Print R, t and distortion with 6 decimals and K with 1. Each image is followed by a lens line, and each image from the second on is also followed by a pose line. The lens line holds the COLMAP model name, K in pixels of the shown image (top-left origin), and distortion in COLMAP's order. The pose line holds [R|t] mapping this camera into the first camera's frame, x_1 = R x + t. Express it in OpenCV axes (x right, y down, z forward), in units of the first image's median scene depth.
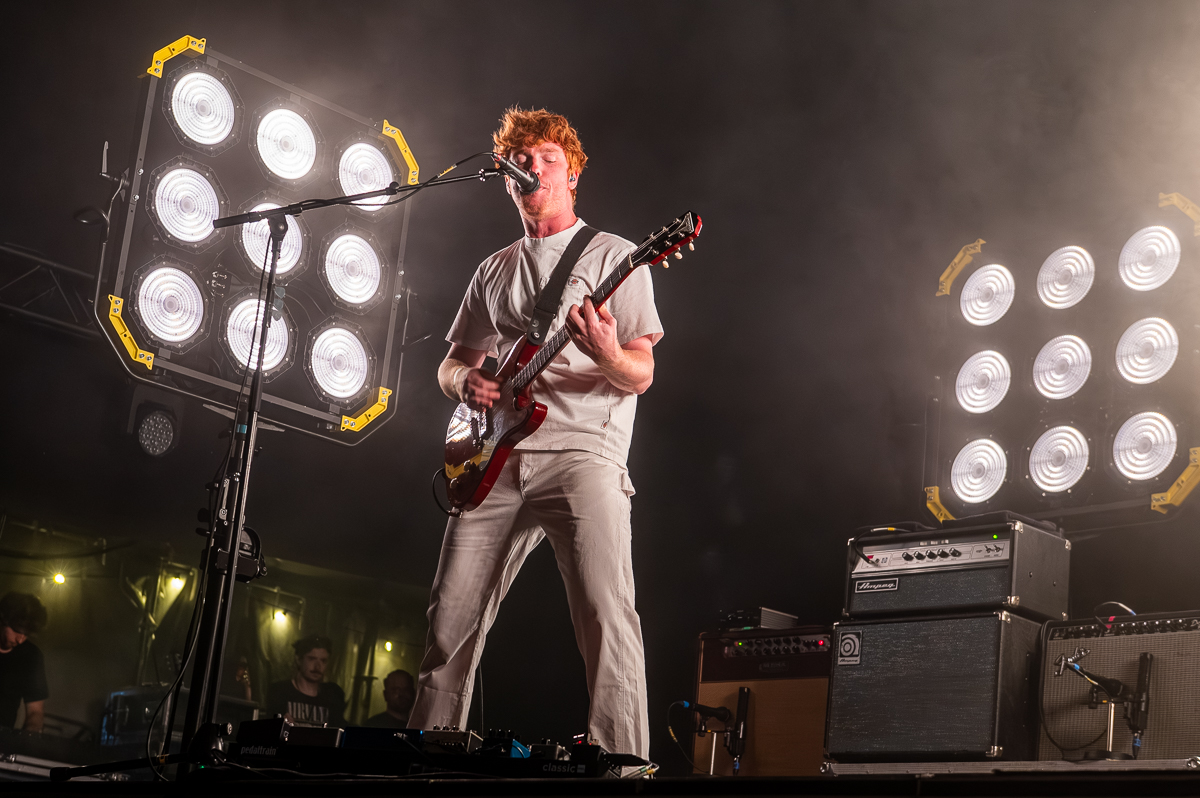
lens RADIAL K [[2028.9, 0, 591.2], [0, 2028.9, 428.3], [0, 0, 1]] dist [0.007286, 0.000000]
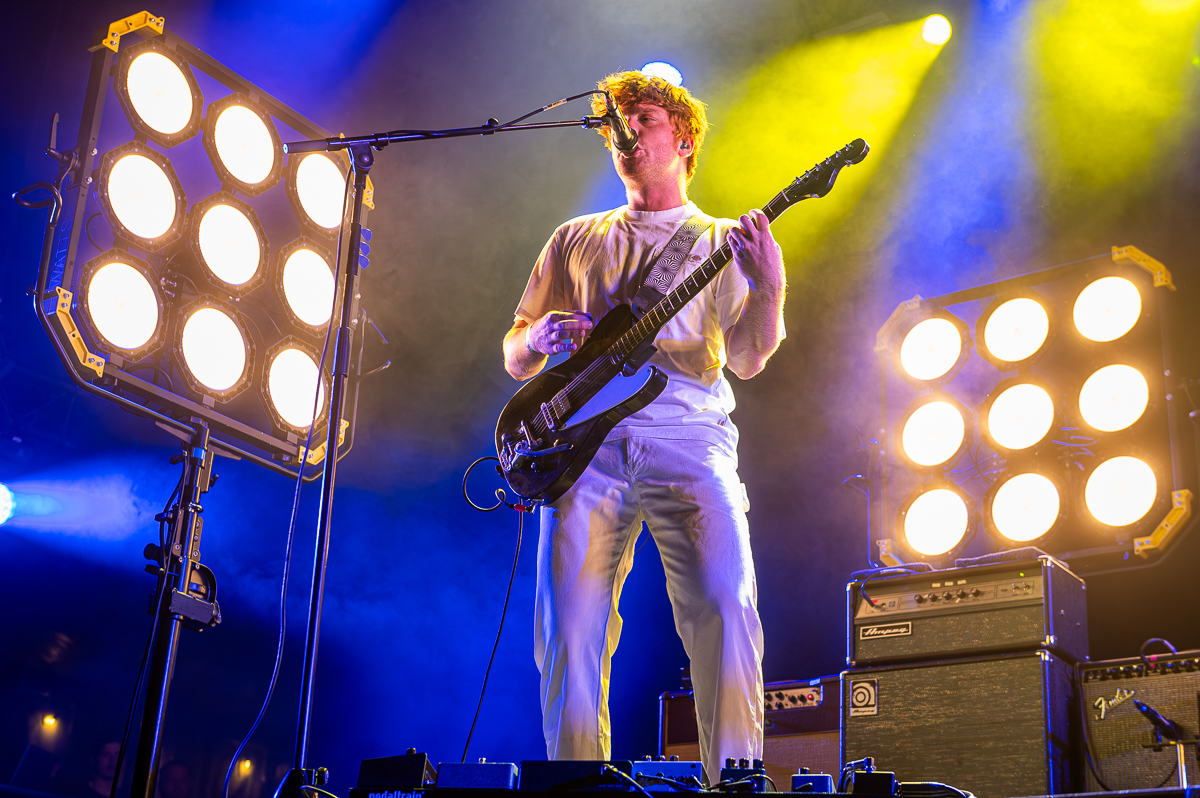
lens RADIAL K [[1712.8, 0, 616.2], [0, 1712.8, 401.0], [0, 0, 1]] dist [0.000911, 0.000000]
pose [[0.975440, 0.024408, 0.218909, -0.159540], [-0.001340, 0.994480, -0.104914, 0.055368], [-0.220261, 0.102044, 0.970089, 0.246857]]
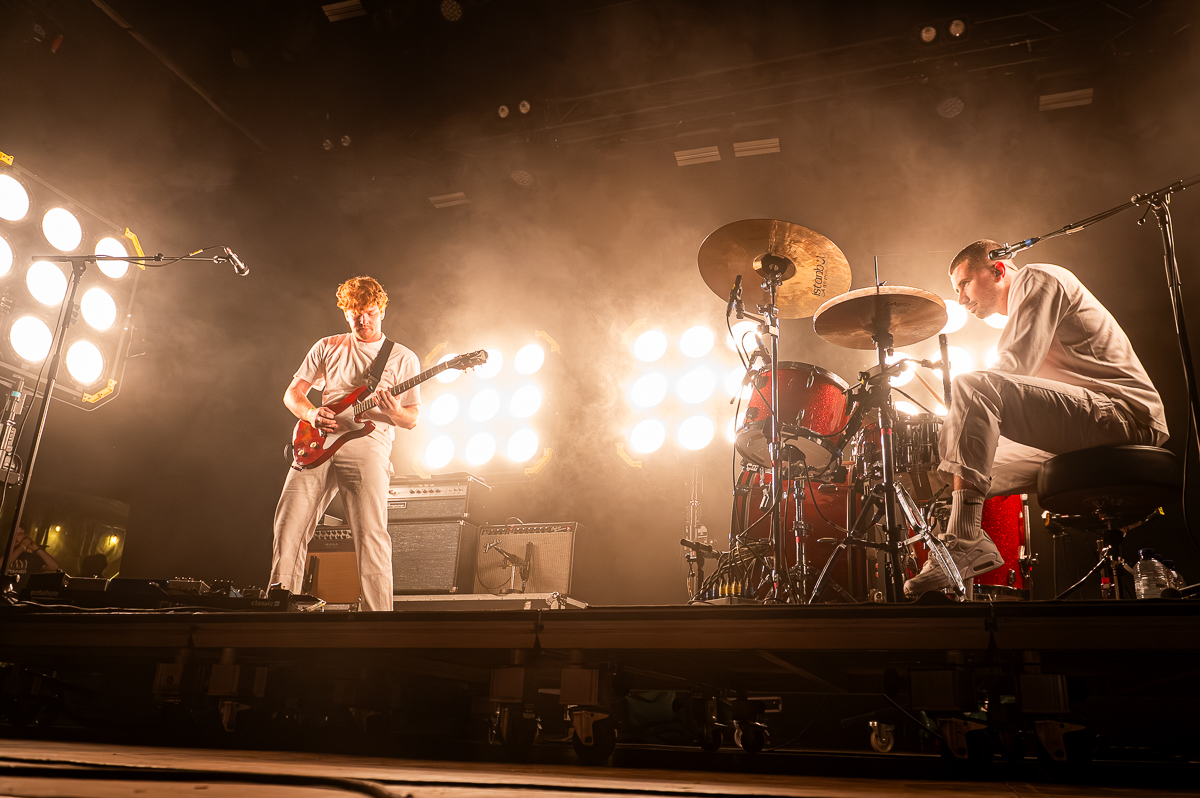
lens RADIAL K [[874.2, 0, 642.0], [0, 874.2, 425.6], [0, 0, 1]] dist [-0.006828, -0.007472]
pose [[0.869395, 0.085638, 0.486639, -0.071666], [-0.075219, 0.996326, -0.040951, 0.016578], [-0.488358, -0.001002, 0.872643, 0.137816]]
